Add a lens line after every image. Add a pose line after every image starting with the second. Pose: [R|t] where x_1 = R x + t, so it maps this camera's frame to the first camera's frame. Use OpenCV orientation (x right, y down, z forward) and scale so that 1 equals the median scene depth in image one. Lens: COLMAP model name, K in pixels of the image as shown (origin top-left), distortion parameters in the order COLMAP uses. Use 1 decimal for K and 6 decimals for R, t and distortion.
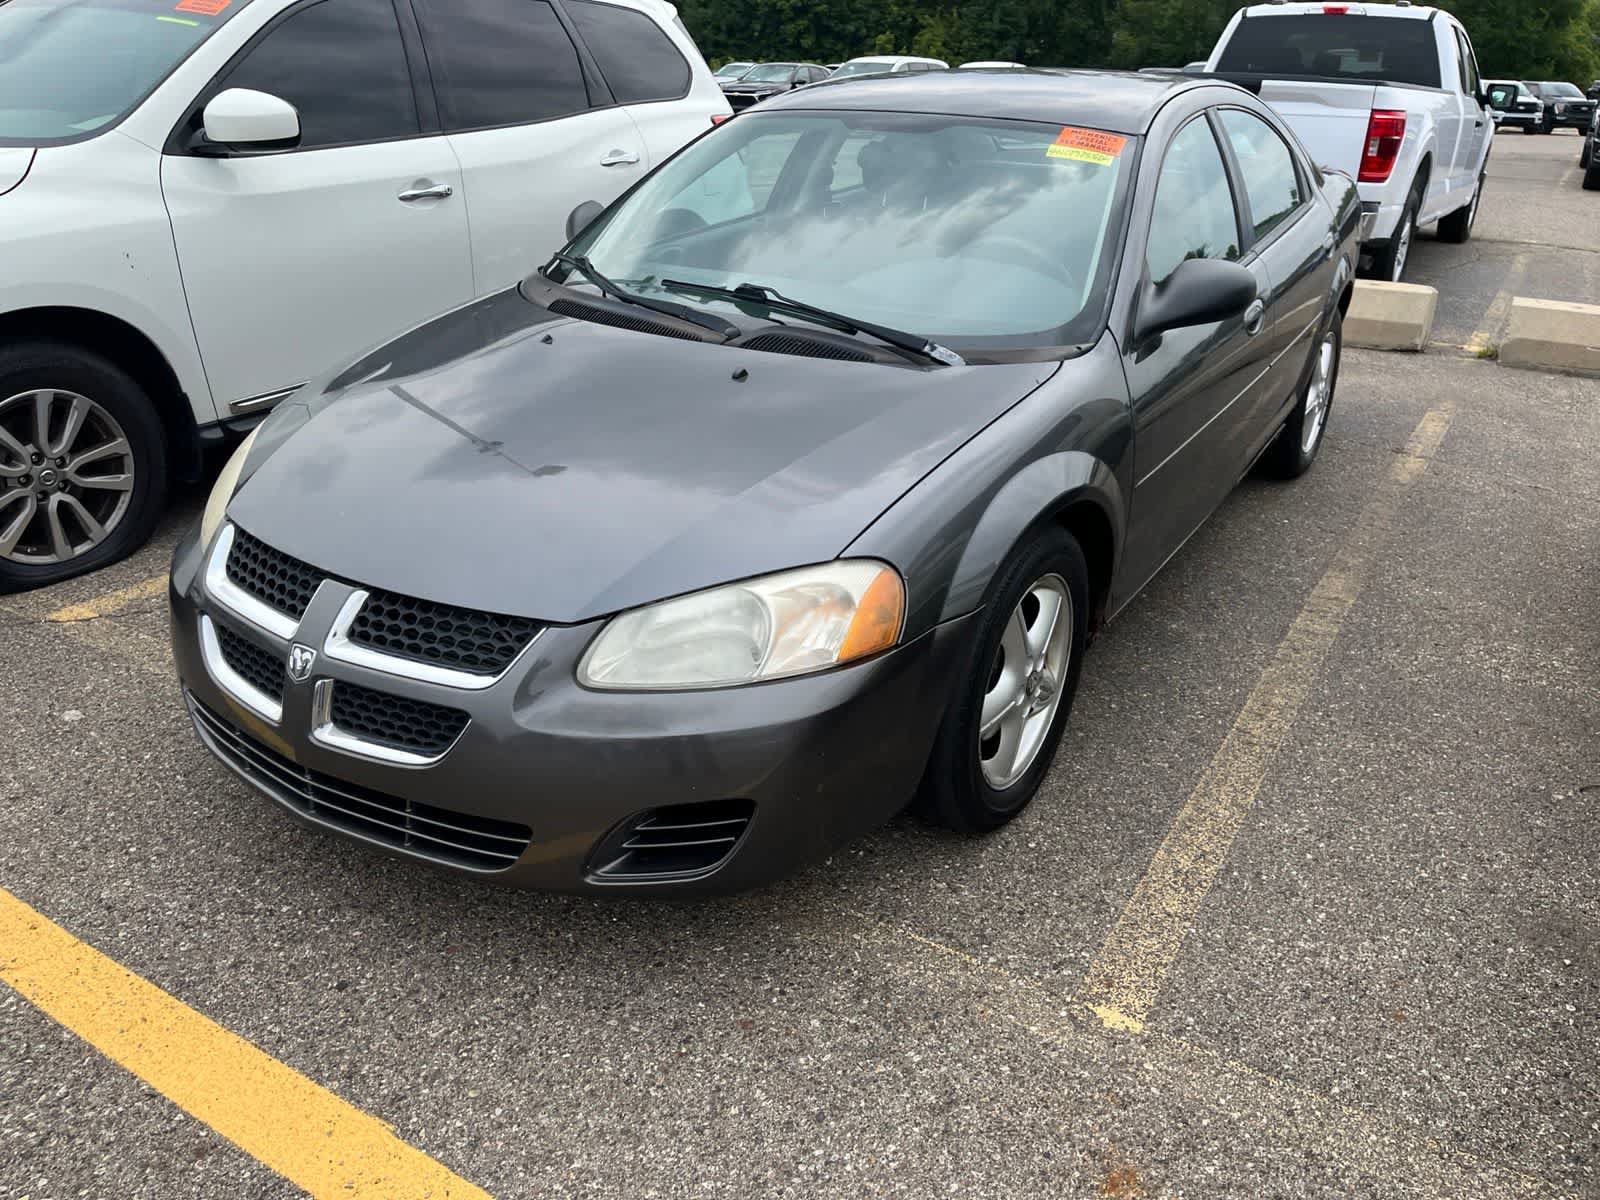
lens RADIAL K [[1210.2, 0, 797.9], [0, 1210.2, 630.8], [0, 0, 1]] dist [0.068536, -0.100761]
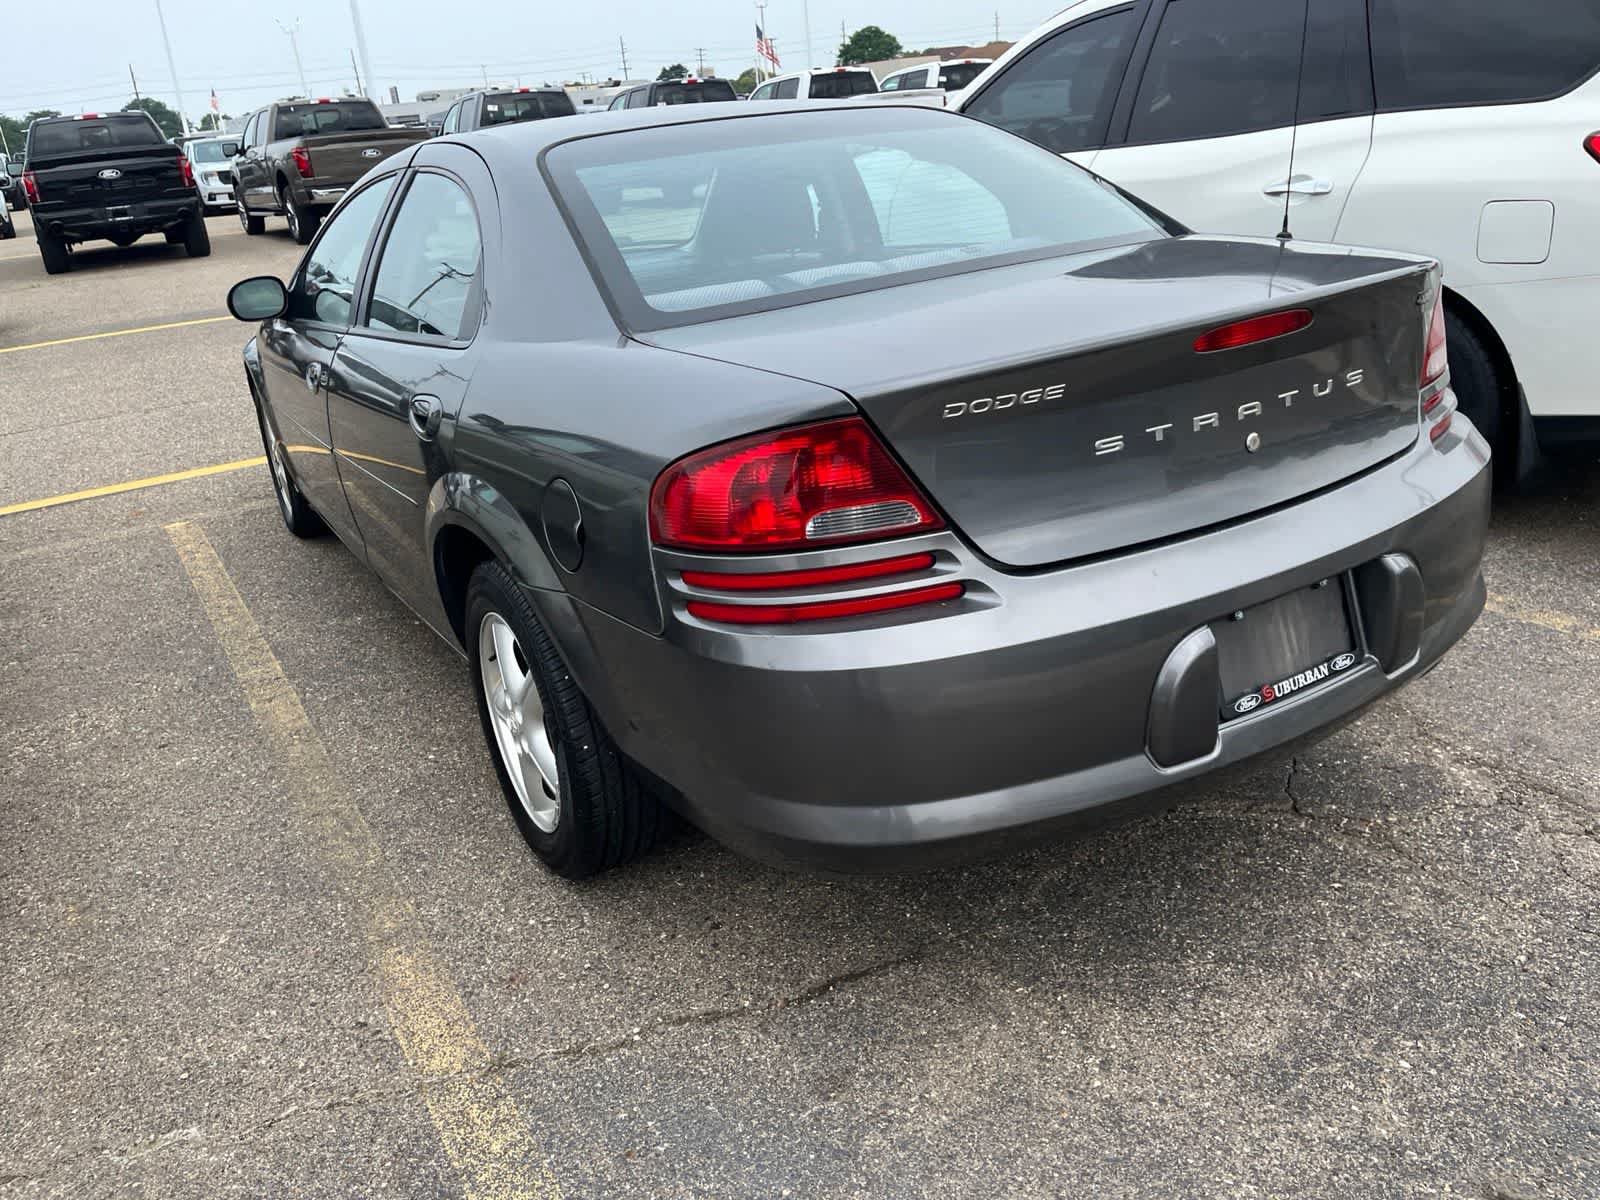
lens RADIAL K [[1210.2, 0, 796.1], [0, 1210.2, 607.1], [0, 0, 1]] dist [0.068536, -0.100761]
pose [[-0.450576, 0.360455, -0.816734, 1.253977], [-0.316182, 0.791130, 0.523586, -0.877002], [0.834871, 0.494152, -0.242494, 1.925670]]
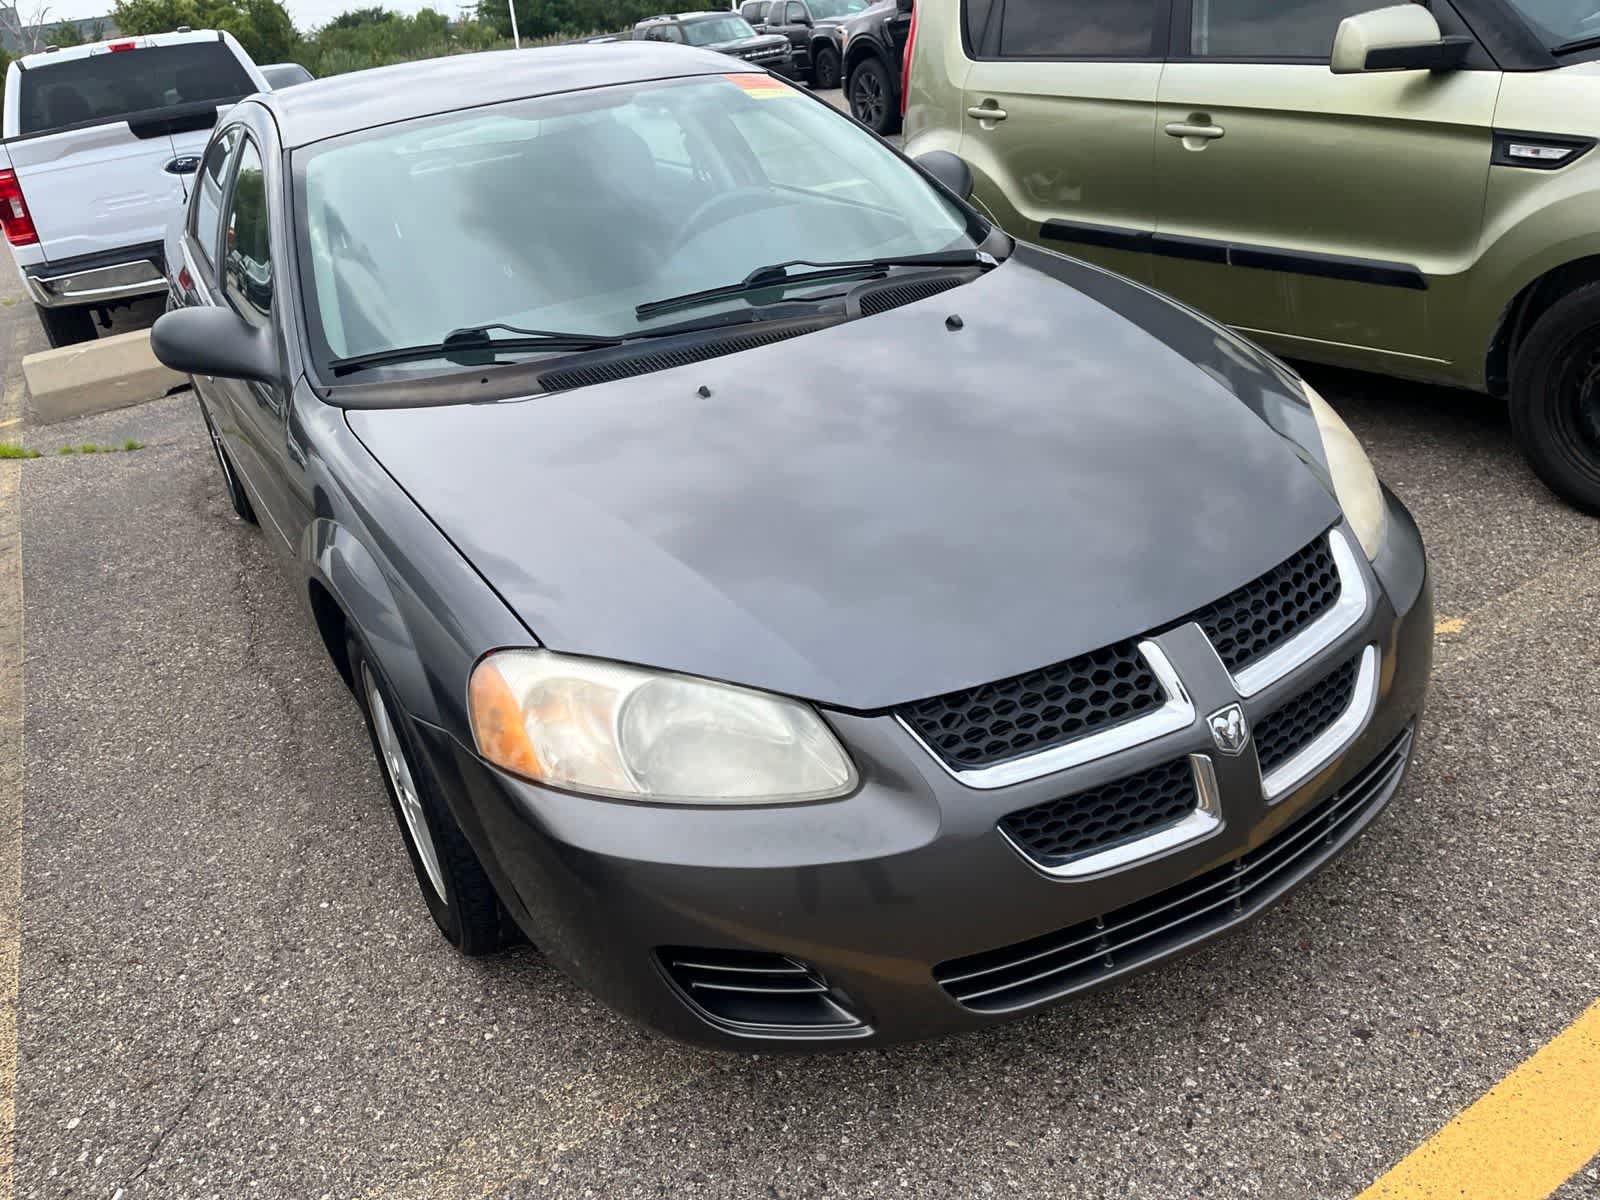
lens RADIAL K [[1210.2, 0, 793.0], [0, 1210.2, 619.1], [0, 0, 1]] dist [0.068536, -0.100761]
pose [[0.459845, -0.464991, 0.756523, -0.764931], [0.499040, 0.840003, 0.212965, -0.236500], [-0.734508, 0.279604, 0.618320, 0.492976]]
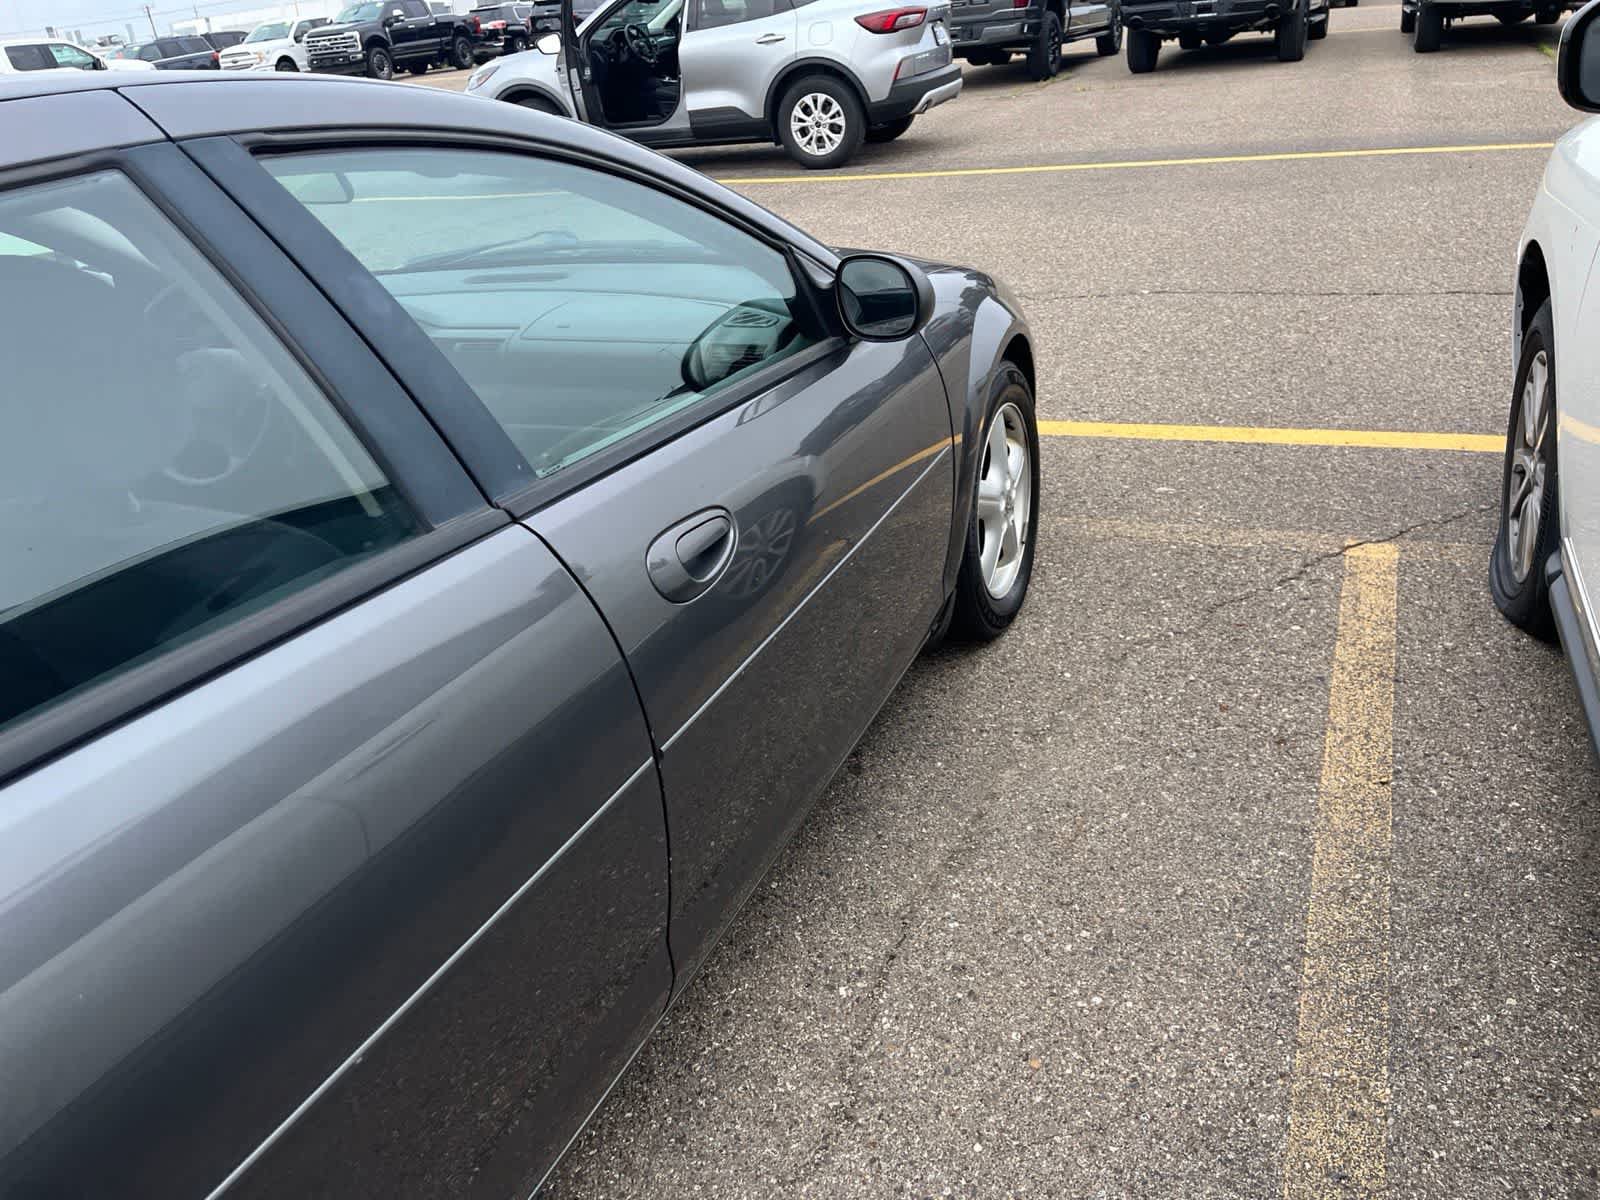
lens RADIAL K [[1210.2, 0, 813.8], [0, 1210.2, 603.8], [0, 0, 1]] dist [0.068536, -0.100761]
pose [[-0.983225, 0.146190, -0.109070, -0.089581], [0.005632, 0.622035, 0.782969, -0.830045], [0.182308, 0.769221, -0.612424, 1.785630]]
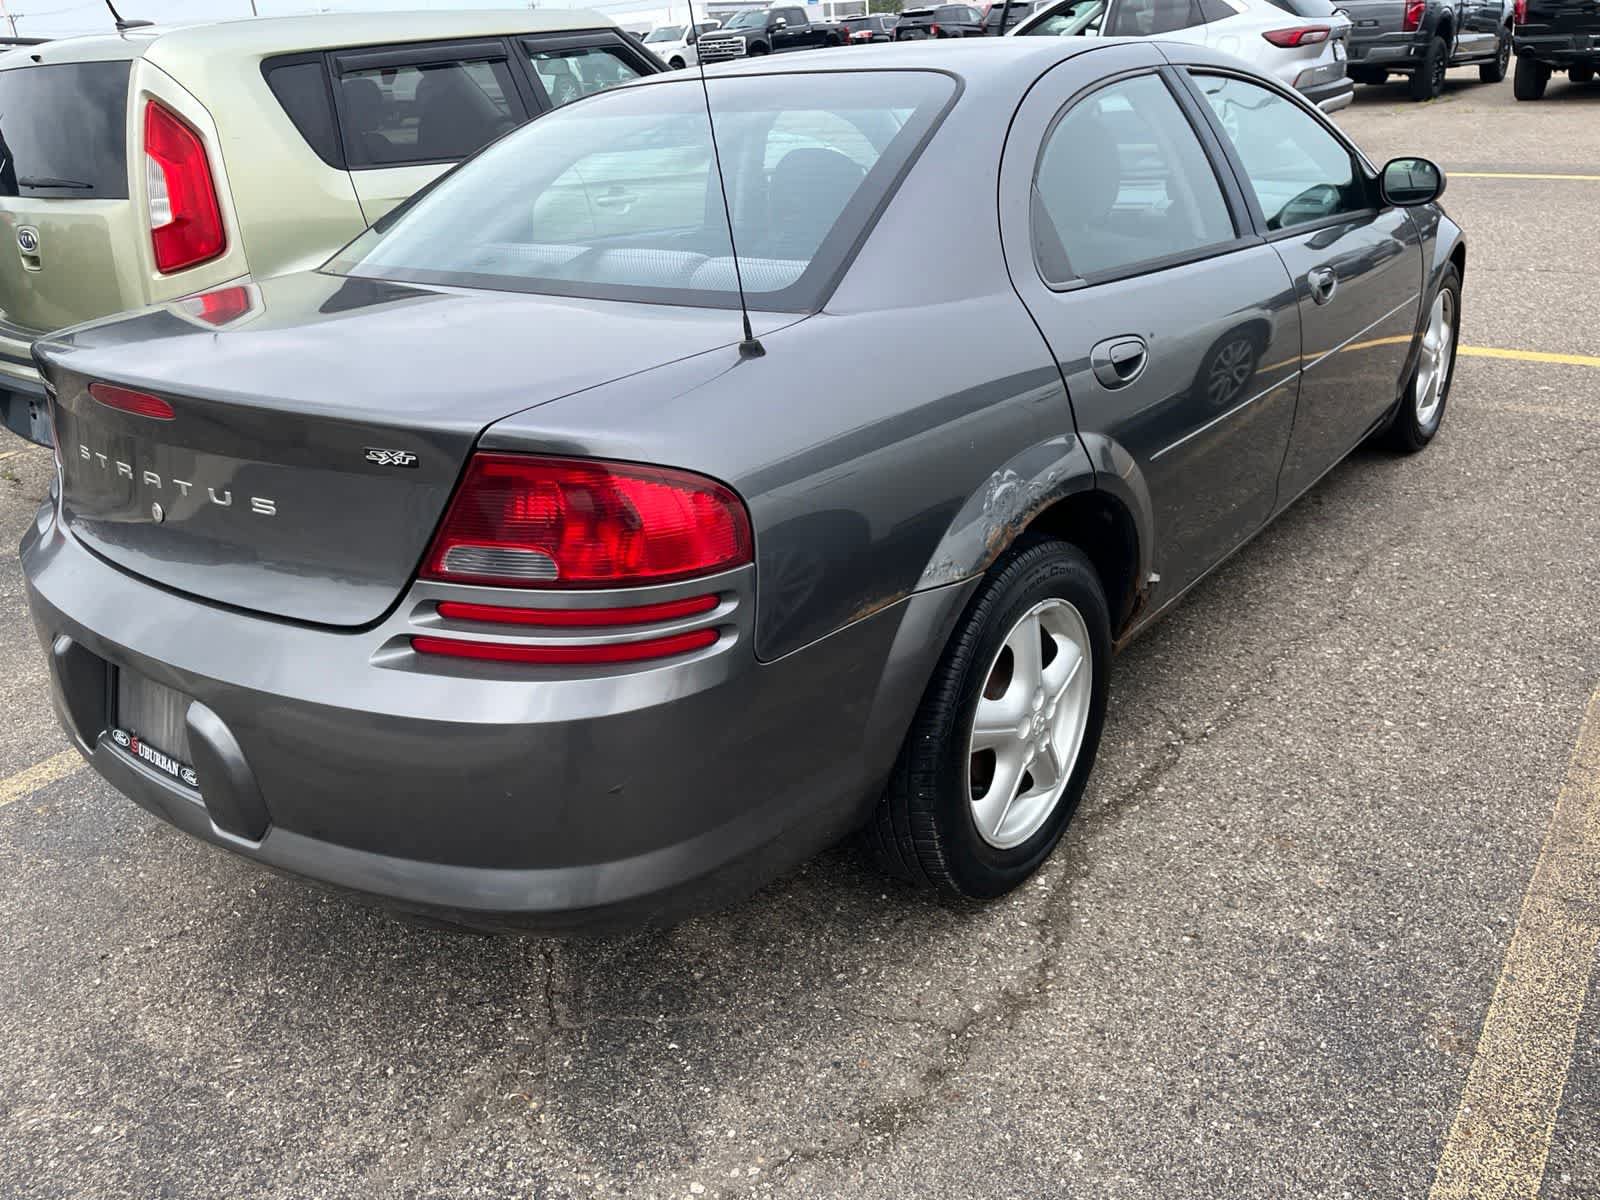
lens RADIAL K [[1210.2, 0, 788.9], [0, 1210.2, 583.7], [0, 0, 1]] dist [0.068536, -0.100761]
pose [[-0.993134, 0.010371, 0.116526, 0.226598], [0.095578, 0.646293, 0.757080, -1.099956], [-0.067458, 0.763019, -0.642846, 2.325410]]
